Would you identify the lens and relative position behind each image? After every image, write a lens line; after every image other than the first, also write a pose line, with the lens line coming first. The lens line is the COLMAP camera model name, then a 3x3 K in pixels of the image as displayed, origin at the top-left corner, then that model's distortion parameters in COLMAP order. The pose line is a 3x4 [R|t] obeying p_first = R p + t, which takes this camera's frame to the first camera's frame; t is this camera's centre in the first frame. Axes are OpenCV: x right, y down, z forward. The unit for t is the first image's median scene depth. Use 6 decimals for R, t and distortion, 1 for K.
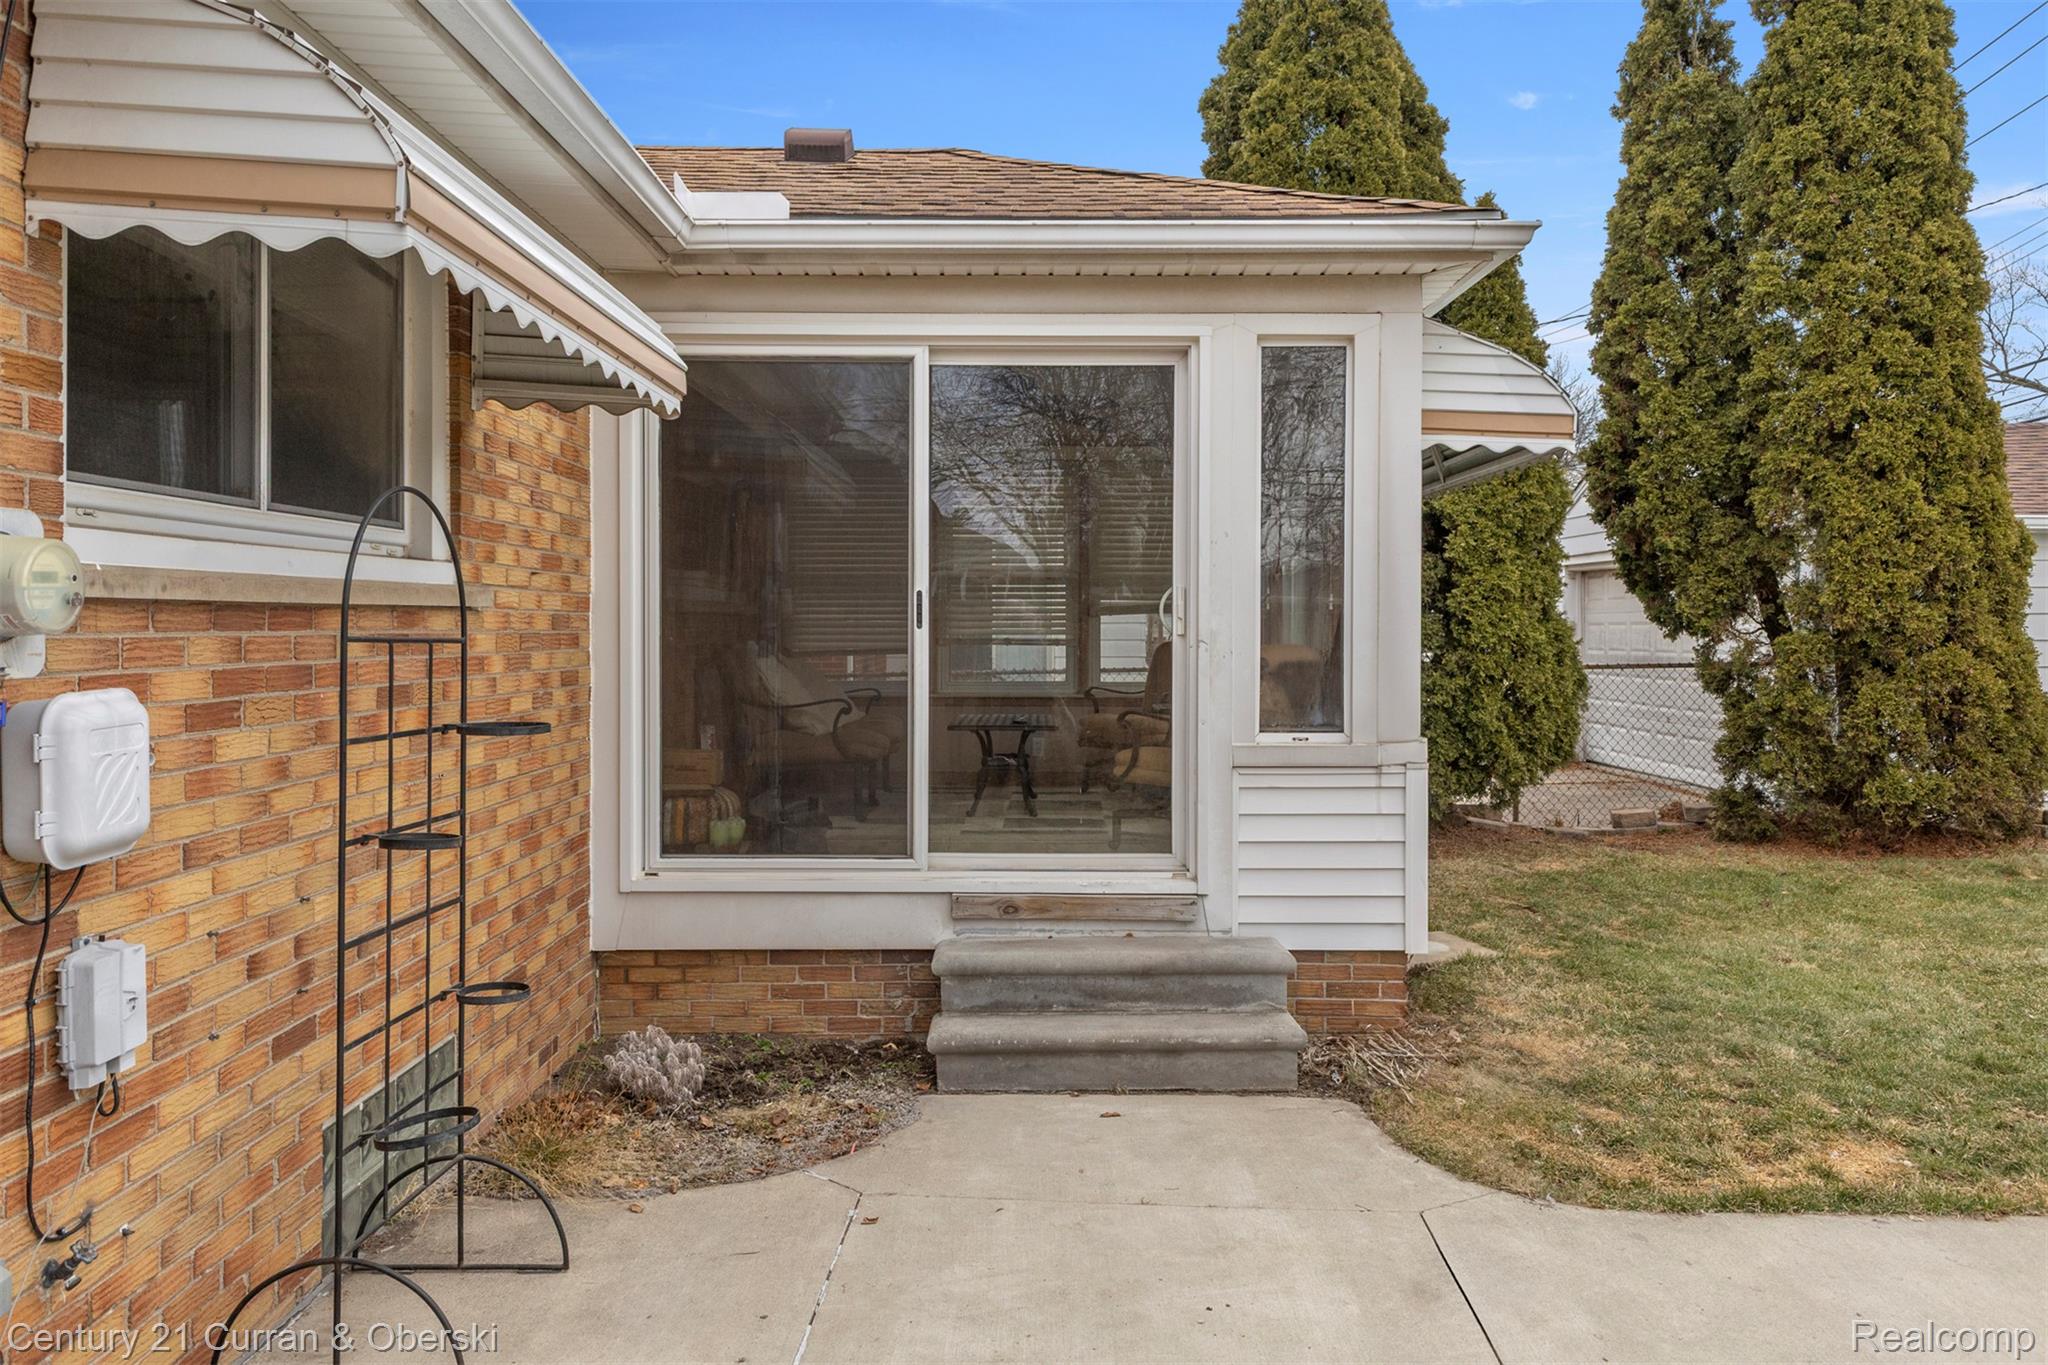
lens RADIAL K [[1495.6, 0, 1023.5], [0, 1495.6, 643.9], [0, 0, 1]] dist [0.043536, -0.028323]
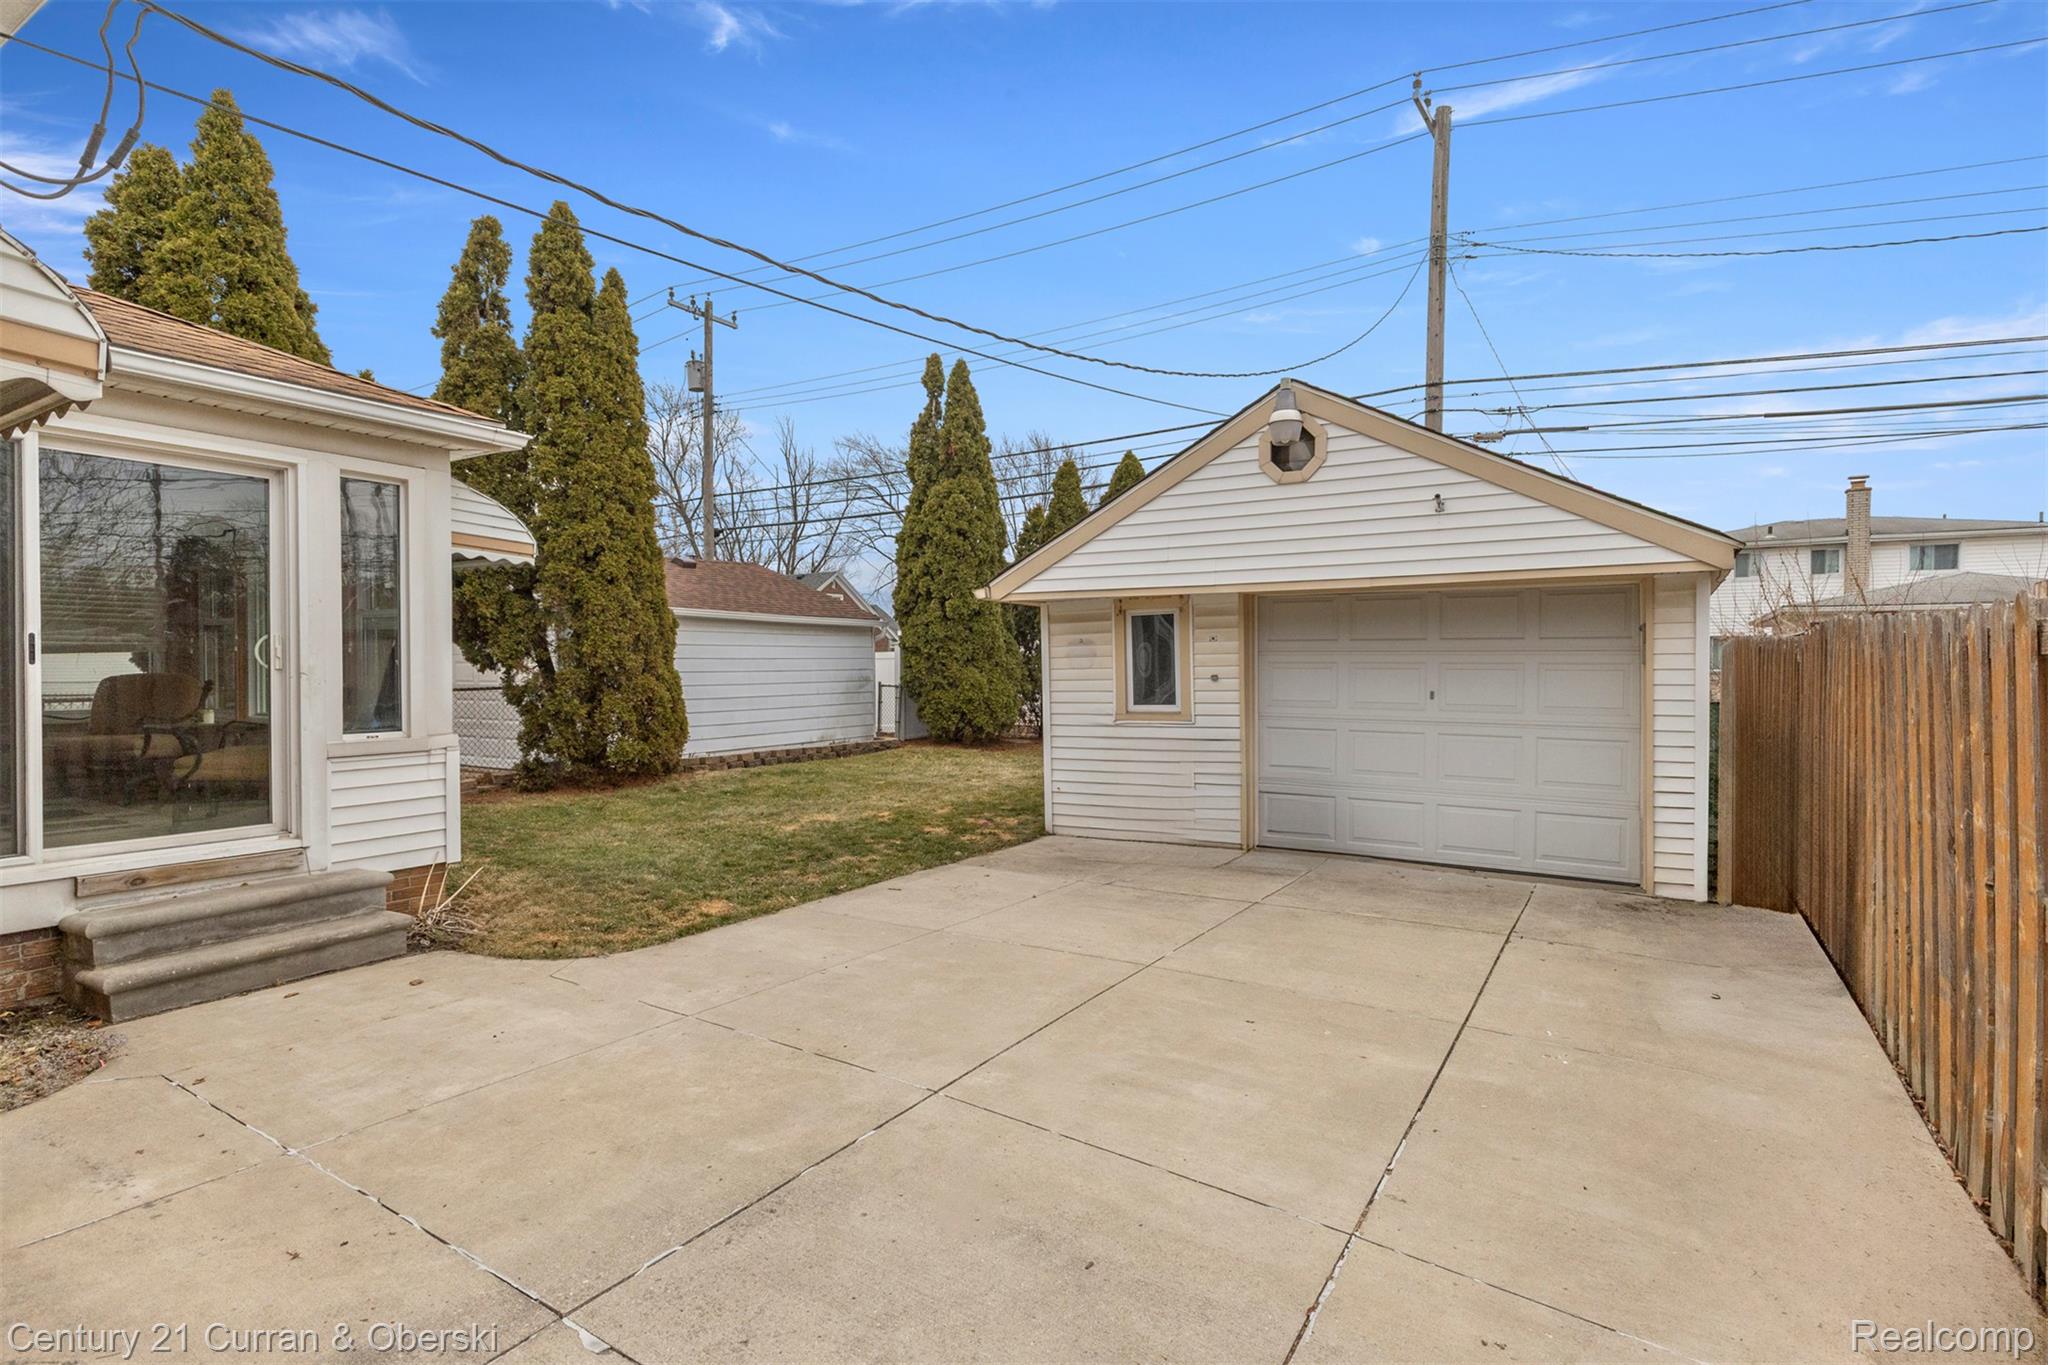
lens RADIAL K [[1004.5, 0, 1031.2], [0, 1004.5, 678.4], [0, 0, 1]] dist [0.010198, 0.000552]
pose [[0.522897, -0.011192, 0.852323, -0.345094], [0.010303, 0.999924, 0.006809, 0.003656], [-0.852334, 0.005221, 0.522972, -0.117175]]
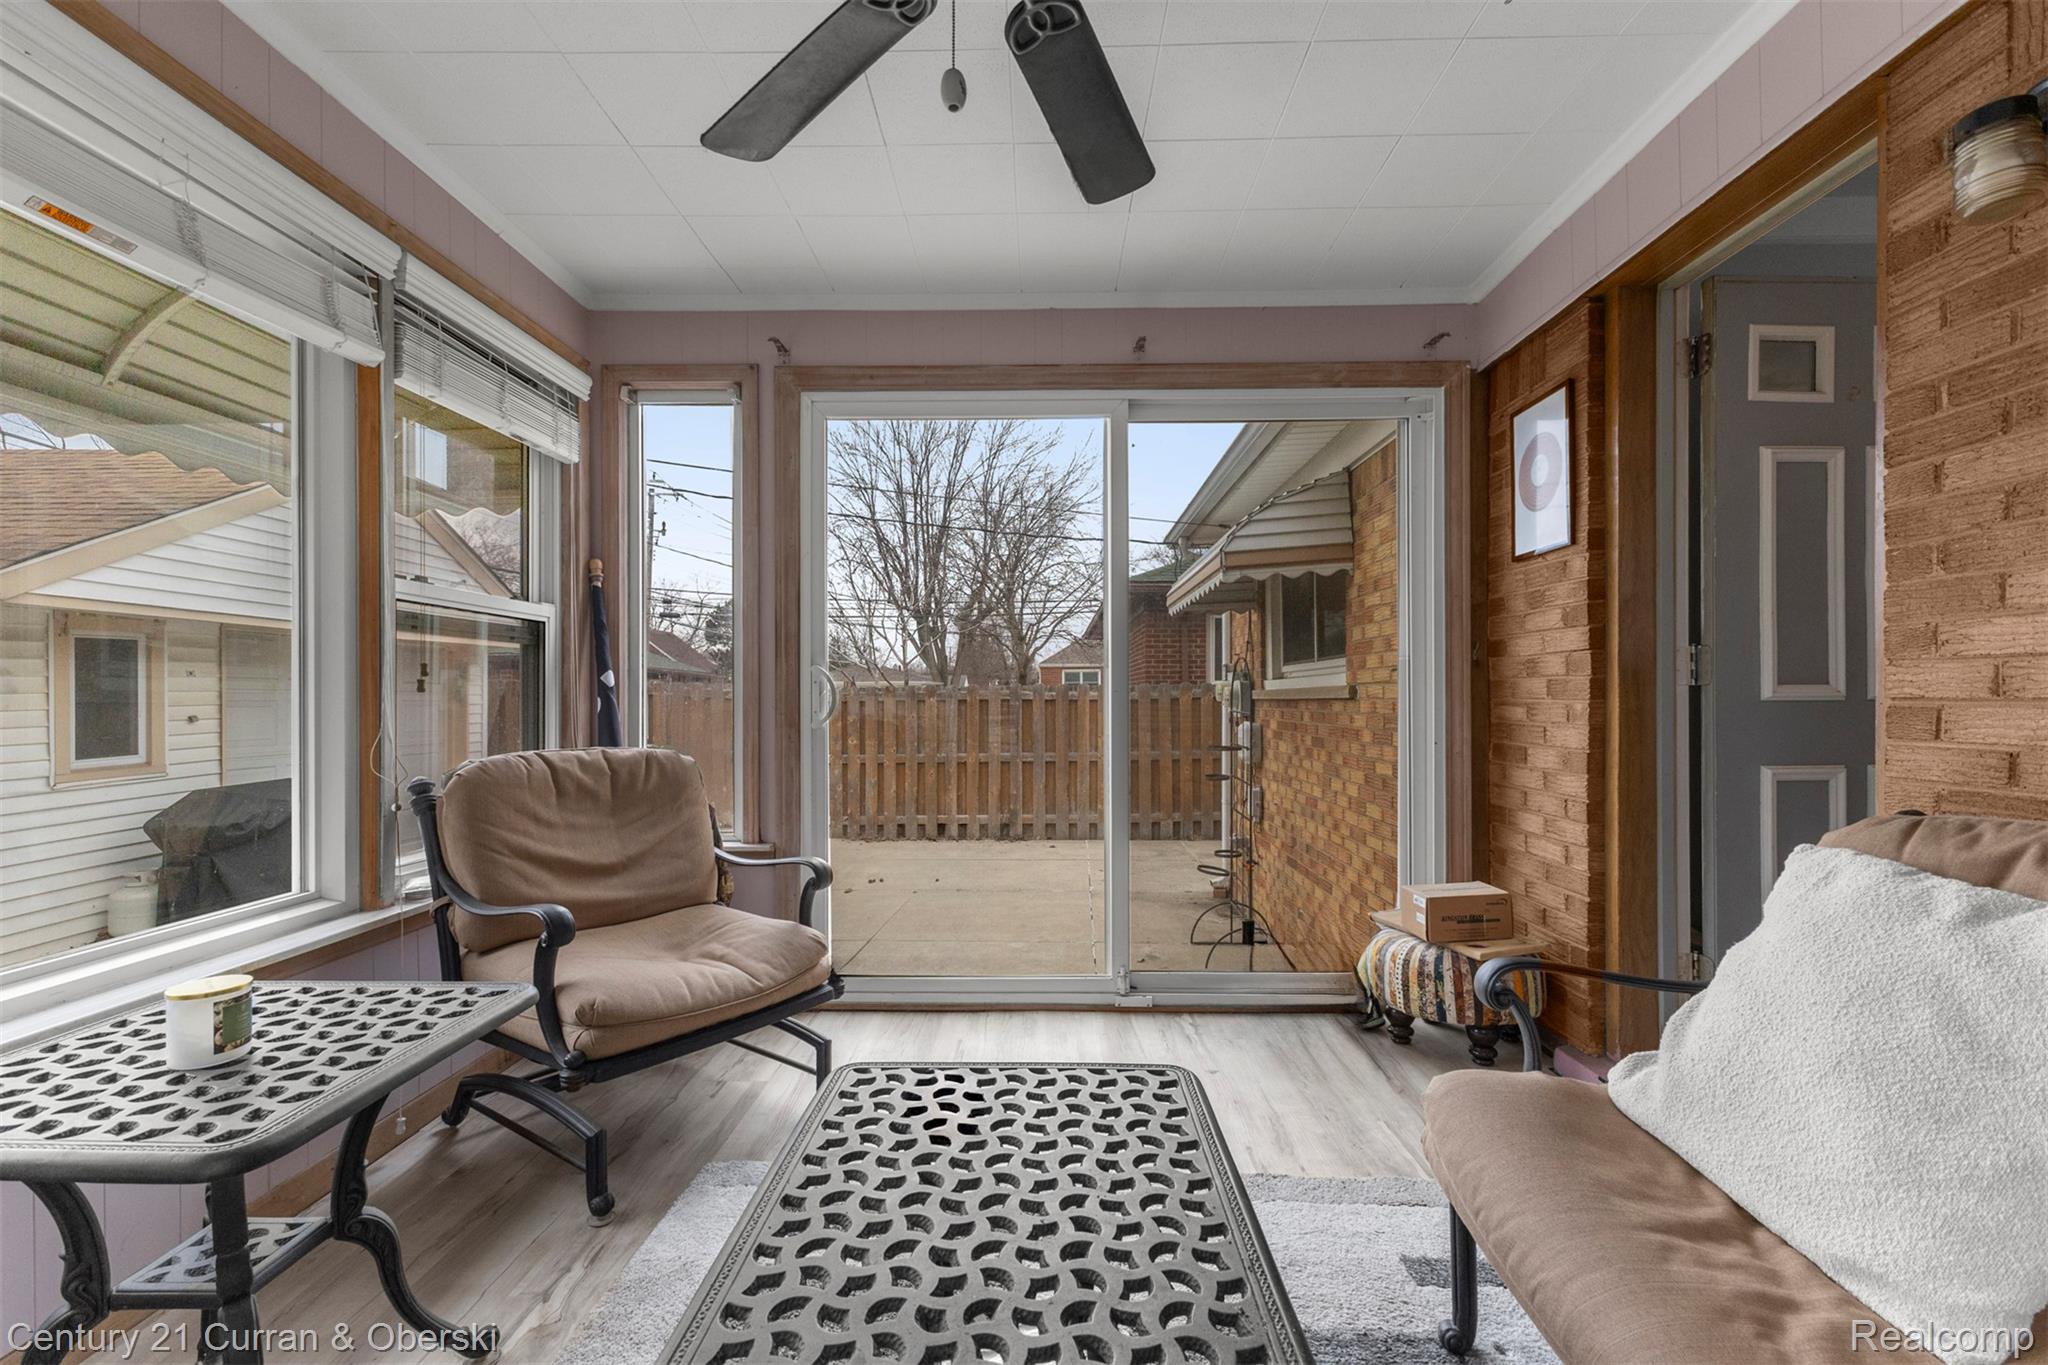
lens RADIAL K [[889.7, 0, 1042.6], [0, 889.7, 696.2], [0, 0, 1]] dist [0.011844, 0.000355]
pose [[-0.999878, -0.007682, 0.013599, -0.038234], [-0.007564, 0.999933, 0.008710, -0.031712], [-0.013665, 0.008606, -0.999870, 1.563995]]
